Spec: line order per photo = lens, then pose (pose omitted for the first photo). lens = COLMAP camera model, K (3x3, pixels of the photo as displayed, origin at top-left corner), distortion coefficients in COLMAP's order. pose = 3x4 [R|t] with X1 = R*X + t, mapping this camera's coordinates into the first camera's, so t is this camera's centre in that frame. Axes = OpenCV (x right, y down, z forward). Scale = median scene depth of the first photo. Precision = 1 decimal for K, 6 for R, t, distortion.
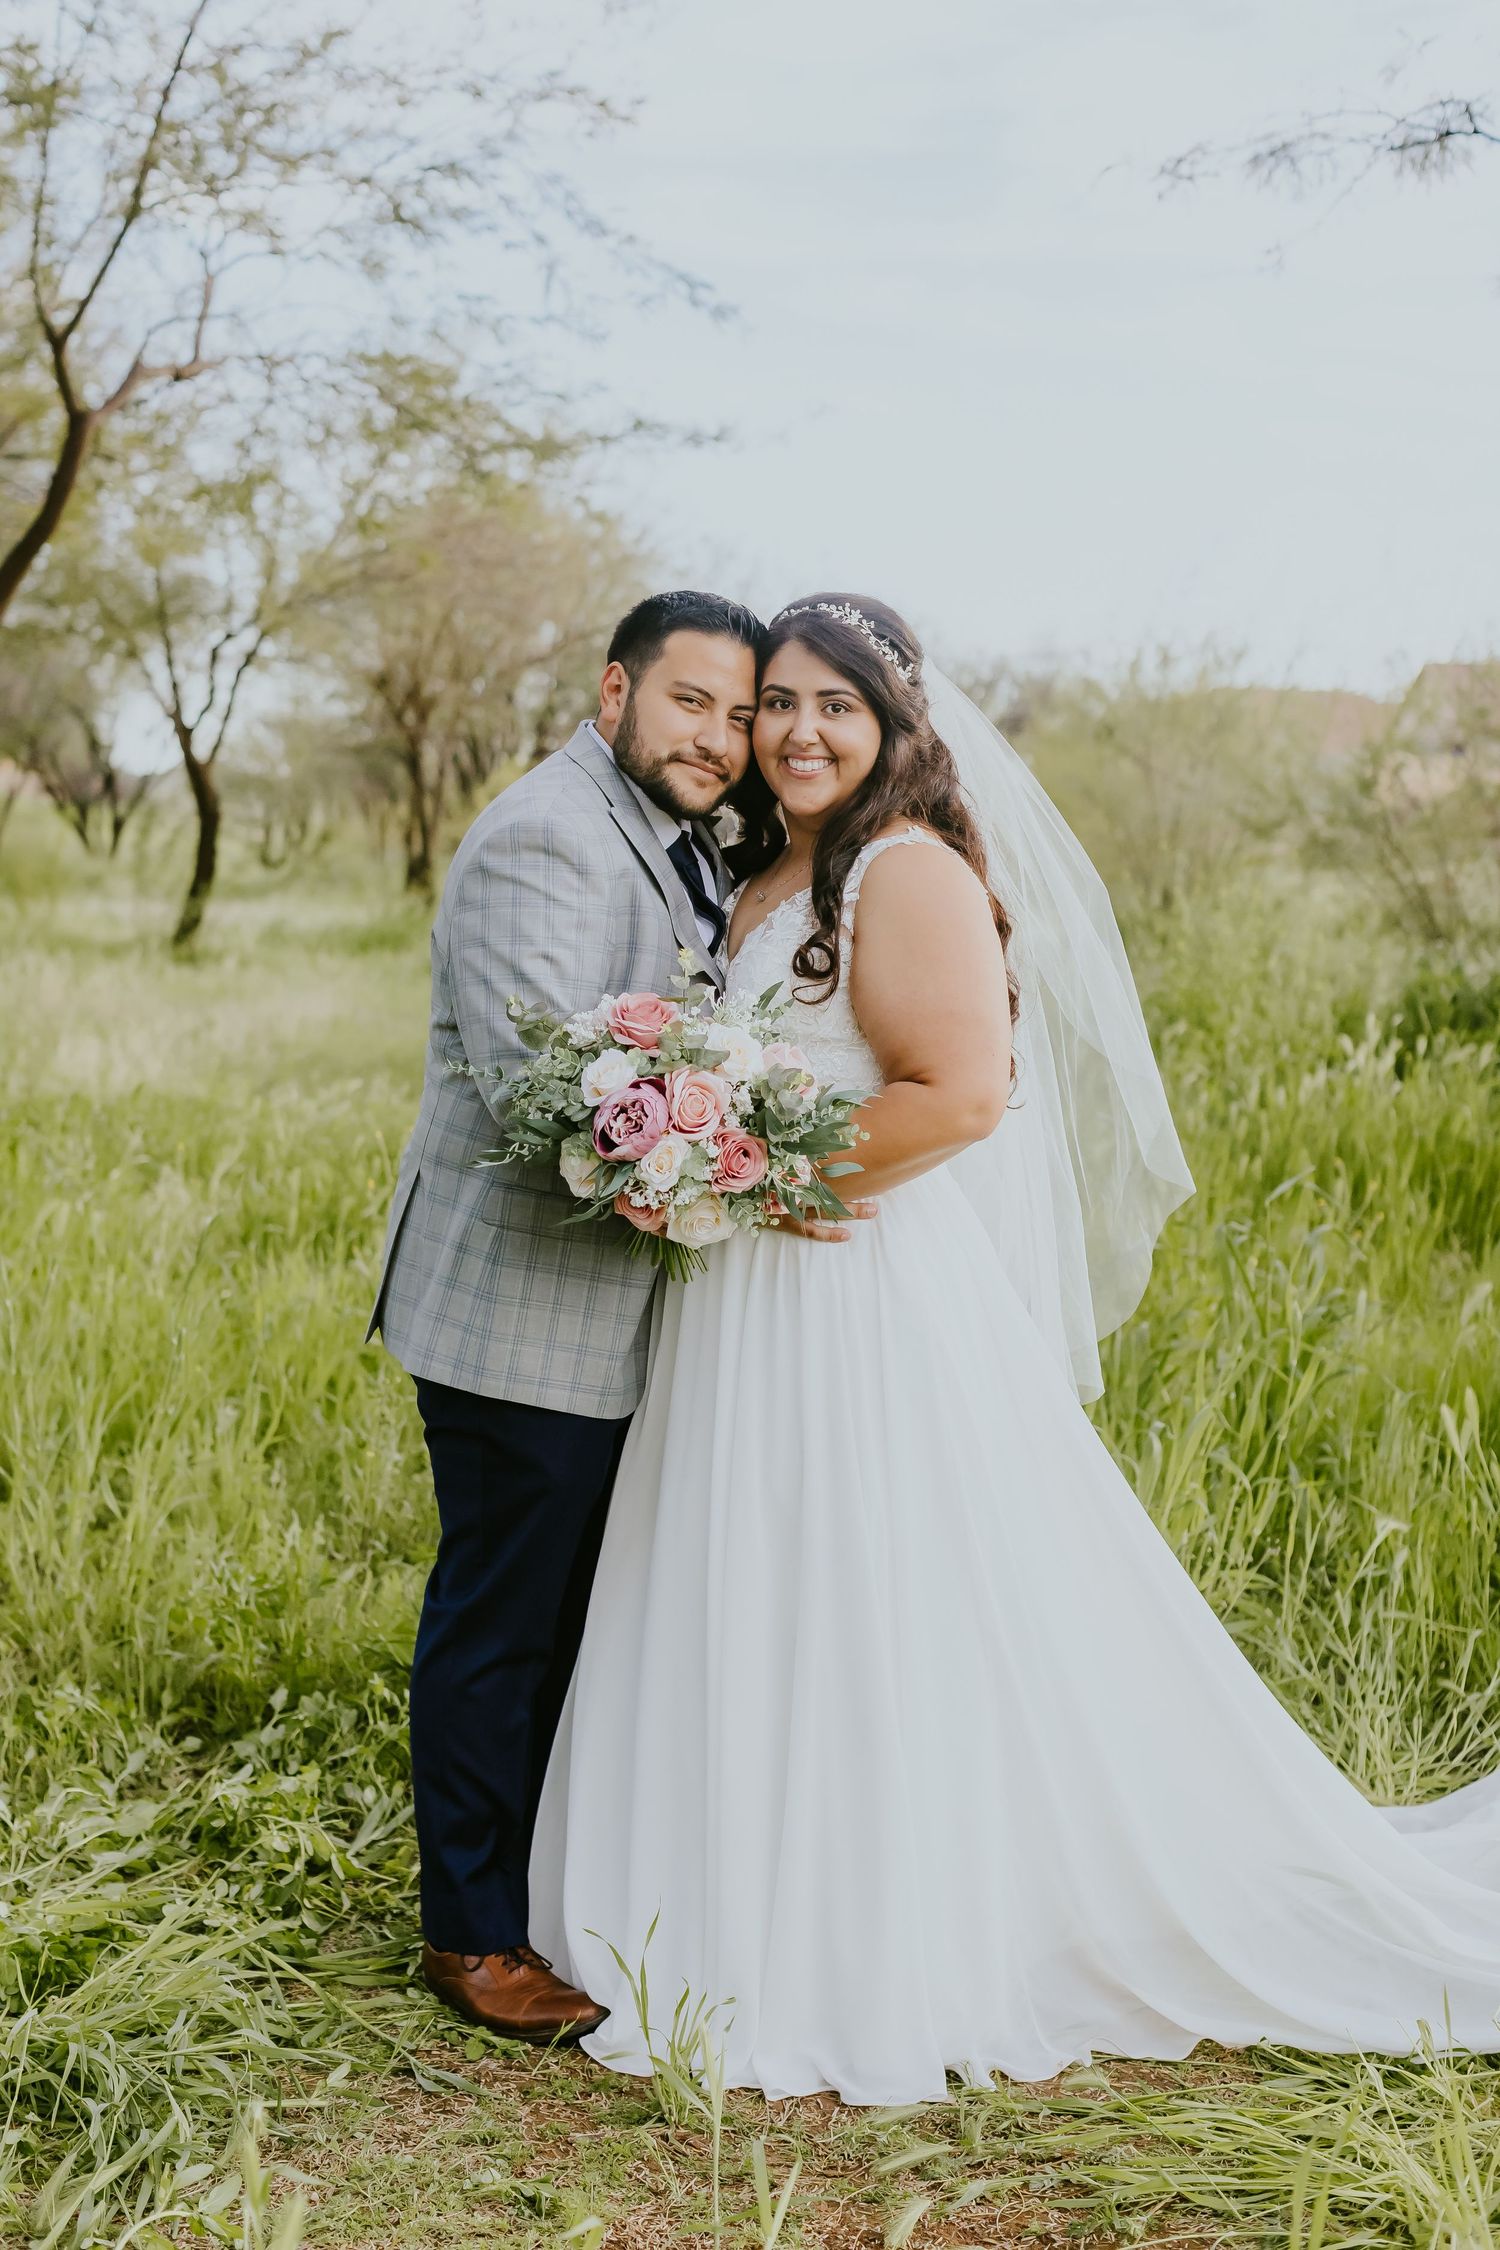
lens RADIAL K [[3162.7, 0, 722.4], [0, 3162.7, 1148.2], [0, 0, 1]] dist [0.004821, -0.034357]
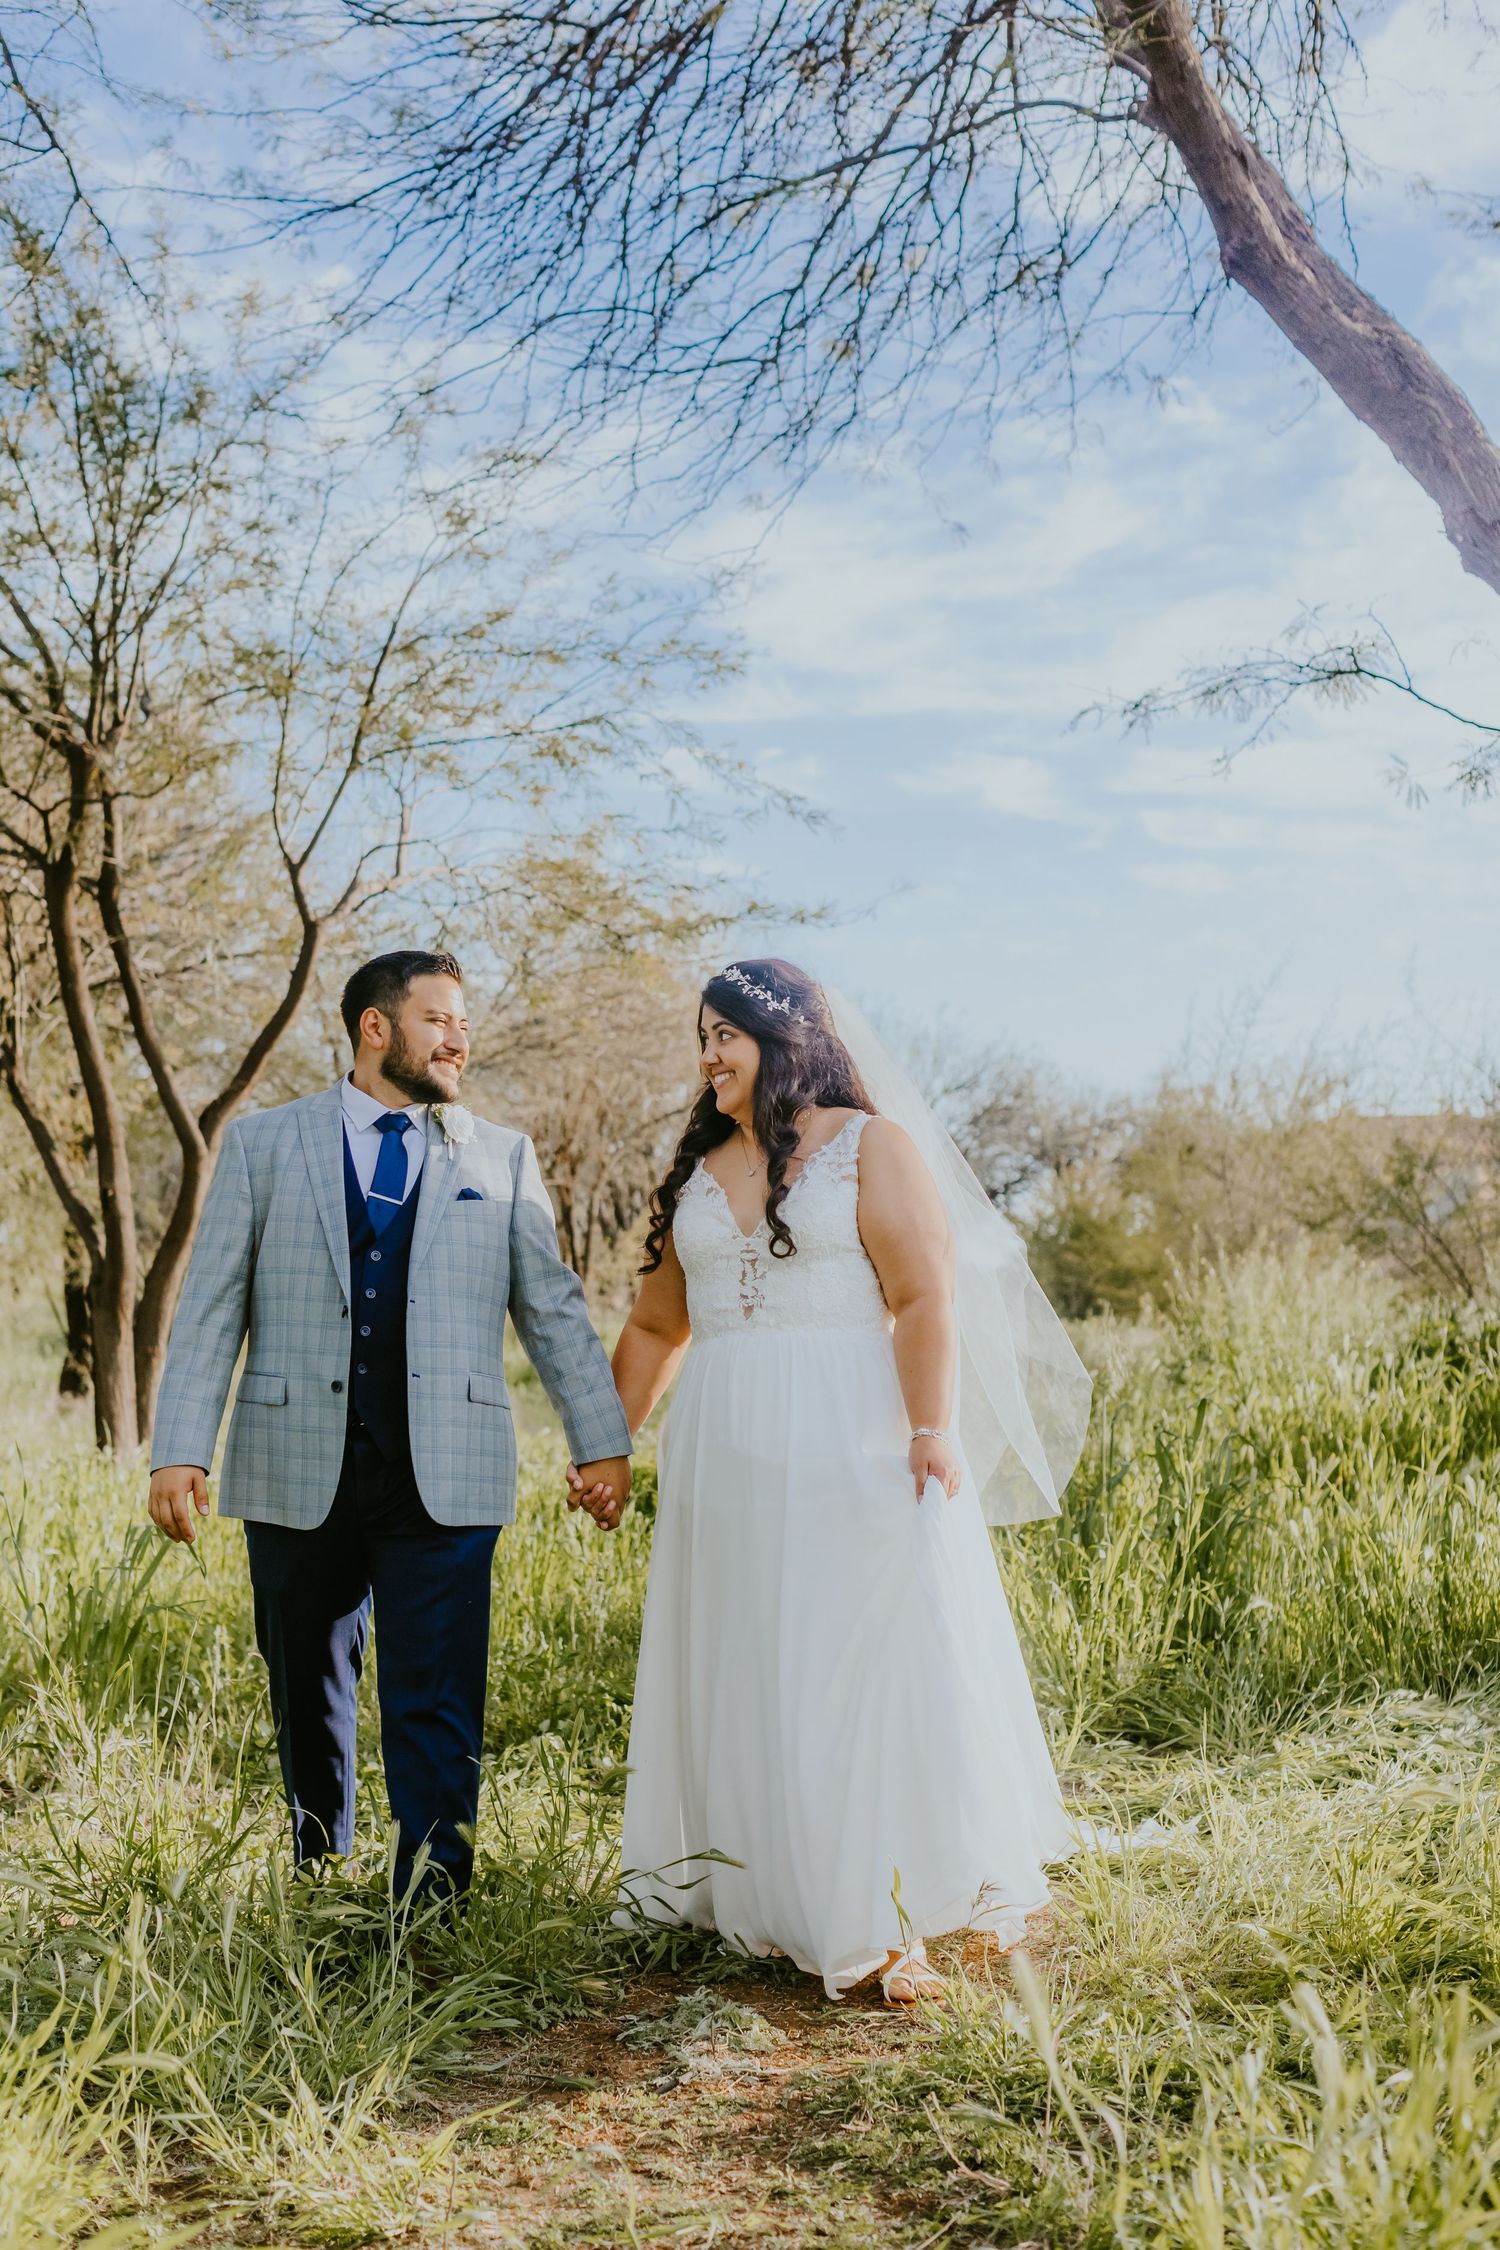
lens RADIAL K [[3162.7, 0, 722.4], [0, 3162.7, 1148.2], [0, 0, 1]] dist [0.004821, -0.034357]
pose [[0.998020, -0.046575, -0.042275, 0.010639], [0.039984, 0.988591, -0.145220, 0.045380], [0.048556, 0.143242, 0.988496, -0.221519]]
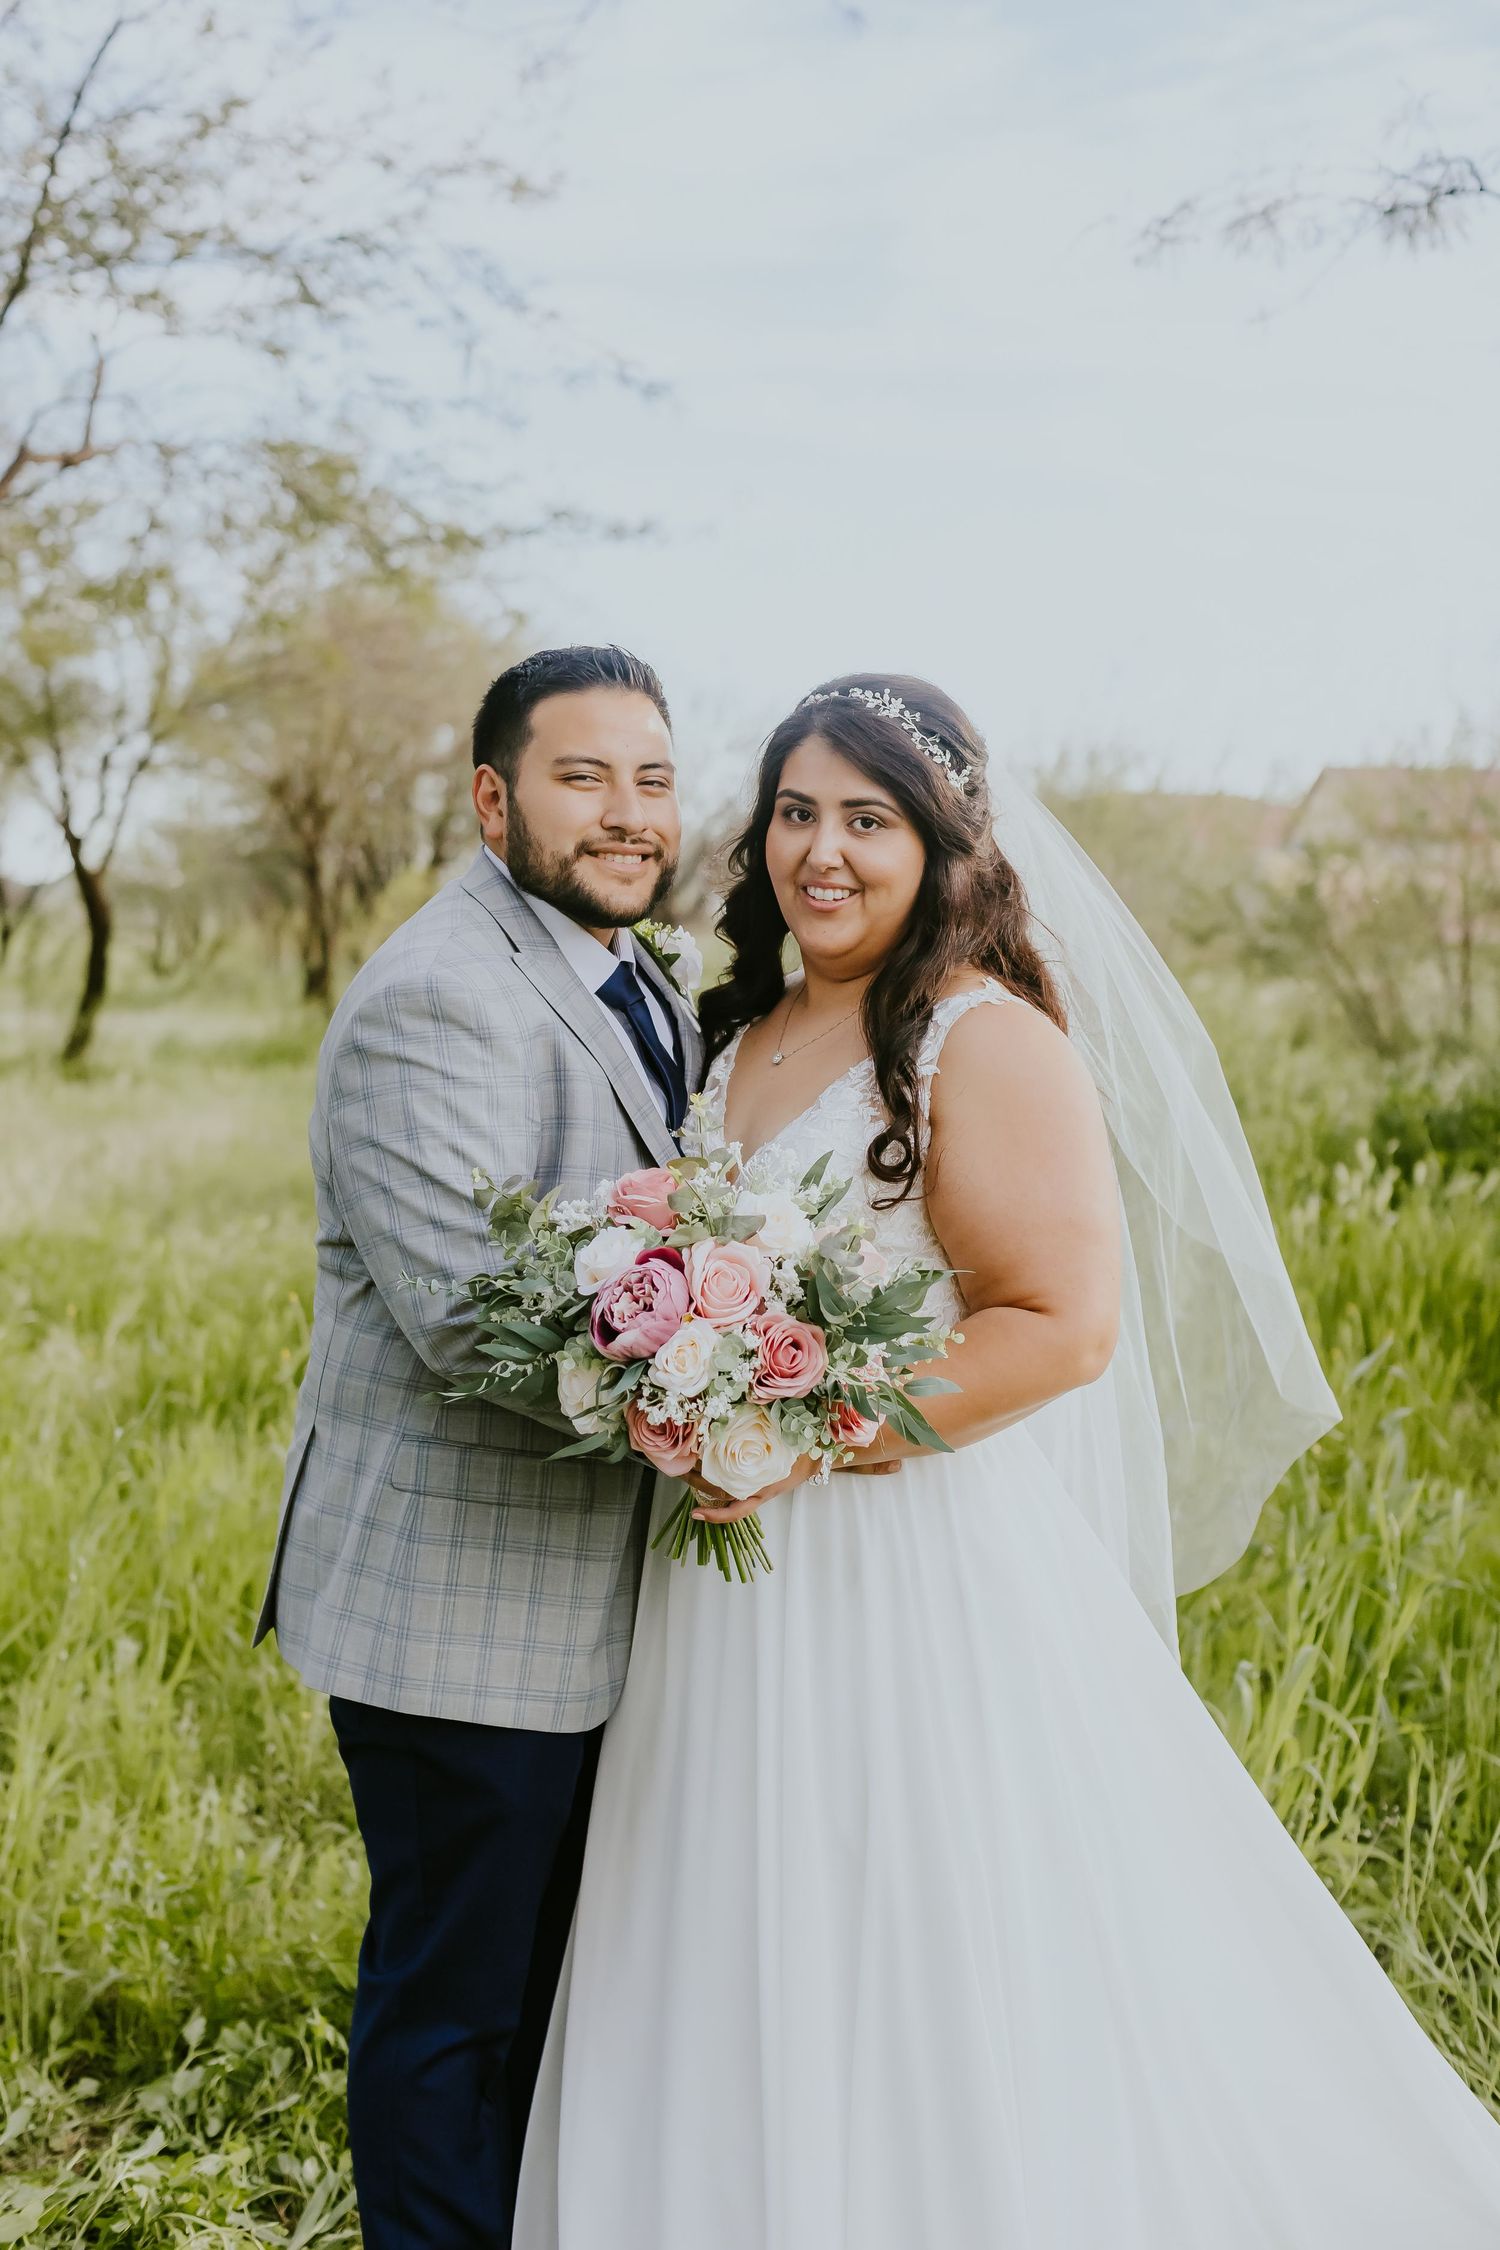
lens RADIAL K [[3193.4, 0, 751.5], [0, 3193.4, 1123.3], [0, 0, 1]] dist [0.012804, 0.041816]
pose [[0.999139, -0.009157, 0.040456, -0.010840], [0.010814, 0.999103, -0.040935, -0.009694], [-0.040045, 0.041337, 0.998342, 0.062245]]
